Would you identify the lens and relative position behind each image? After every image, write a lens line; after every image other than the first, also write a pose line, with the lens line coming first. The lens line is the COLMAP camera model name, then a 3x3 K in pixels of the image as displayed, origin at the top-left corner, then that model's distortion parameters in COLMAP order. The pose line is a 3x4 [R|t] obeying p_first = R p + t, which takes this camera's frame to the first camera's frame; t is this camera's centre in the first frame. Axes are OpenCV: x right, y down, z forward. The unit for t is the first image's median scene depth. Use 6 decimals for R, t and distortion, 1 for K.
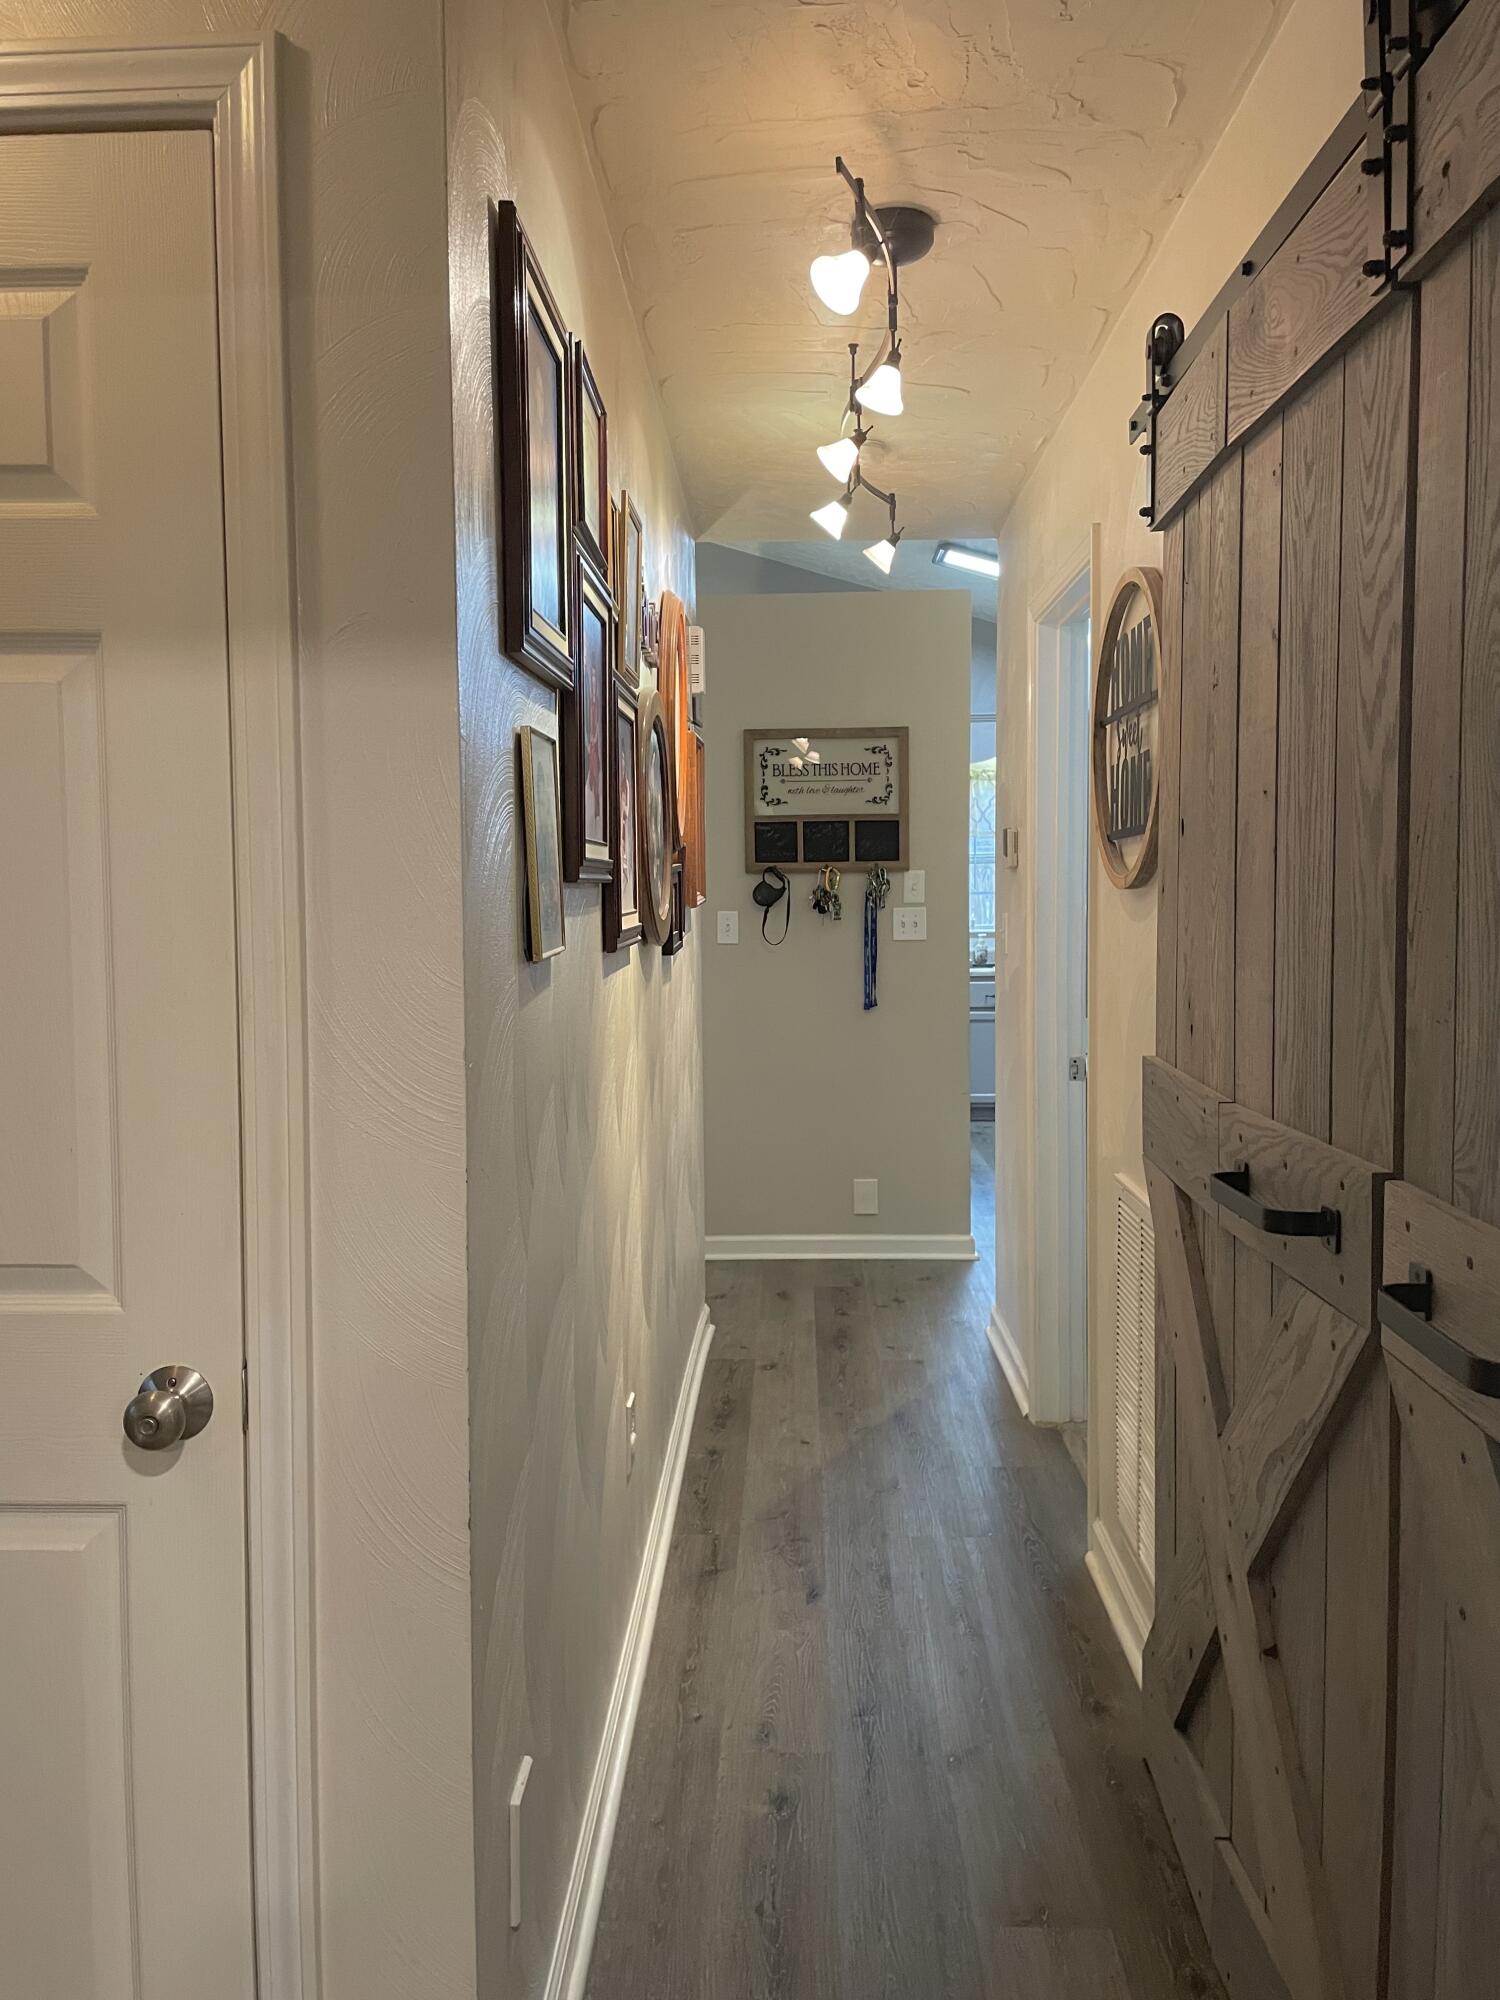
lens RADIAL K [[1545.4, 0, 750.0], [0, 1545.4, 1000.0], [0, 0, 1]] dist [0.064441, -0.001292]
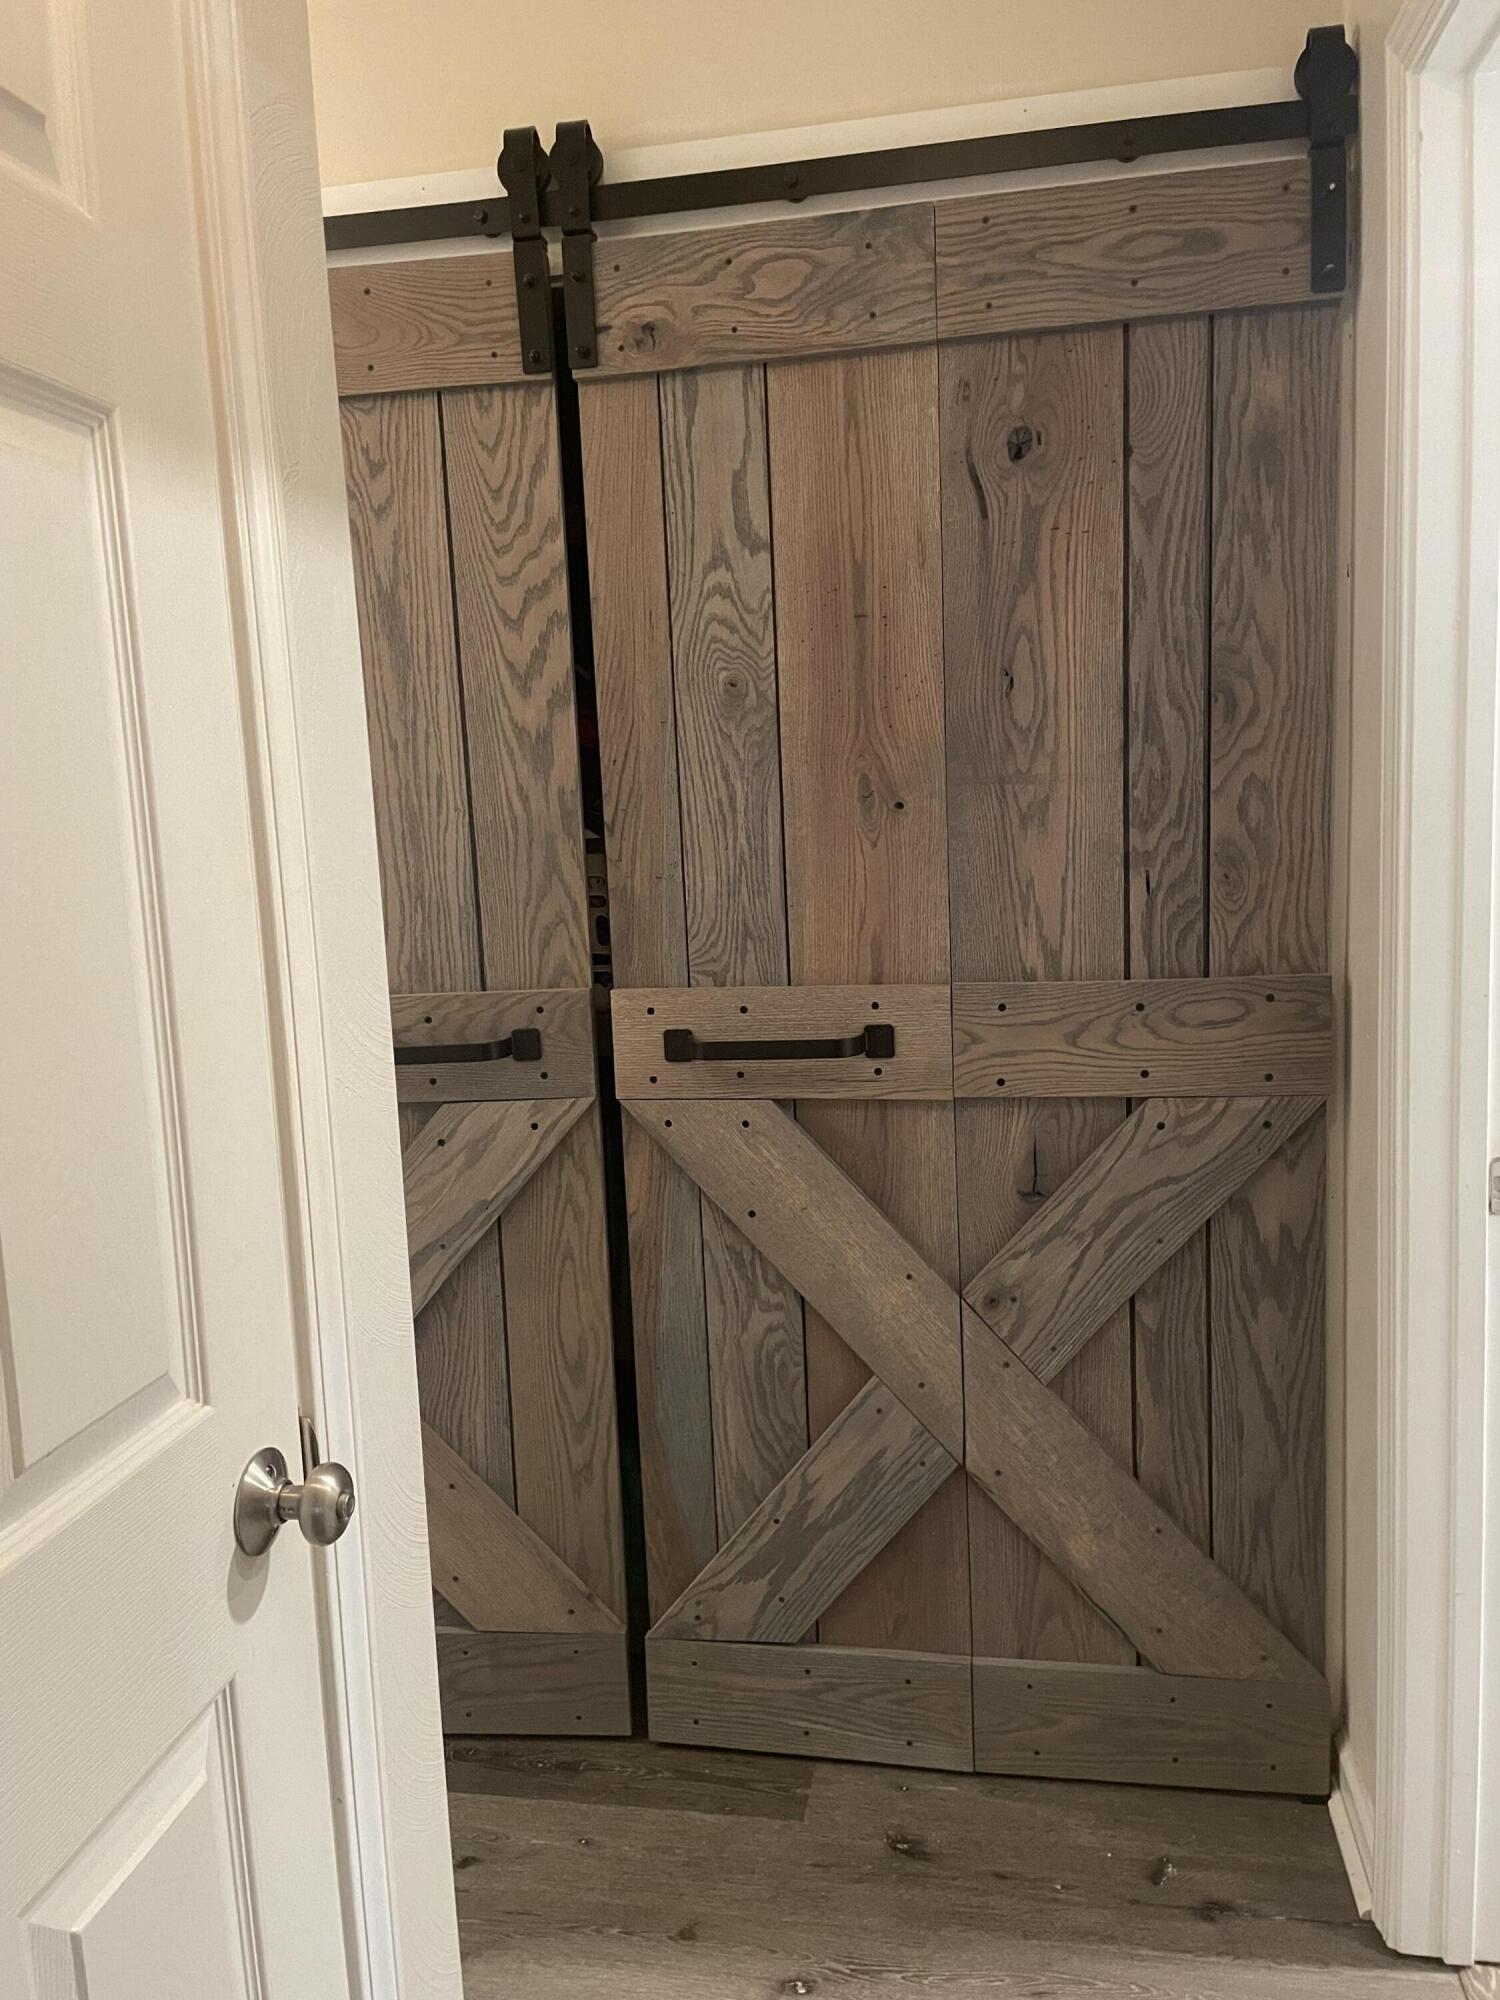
lens RADIAL K [[1545.4, 0, 750.0], [0, 1545.4, 1000.0], [0, 0, 1]] dist [0.064441, -0.001292]
pose [[0.139230, -0.132779, 0.981318, -0.979626], [0.111571, 0.986763, 0.117686, -0.034437], [-0.983955, 0.093101, 0.152202, 0.614564]]
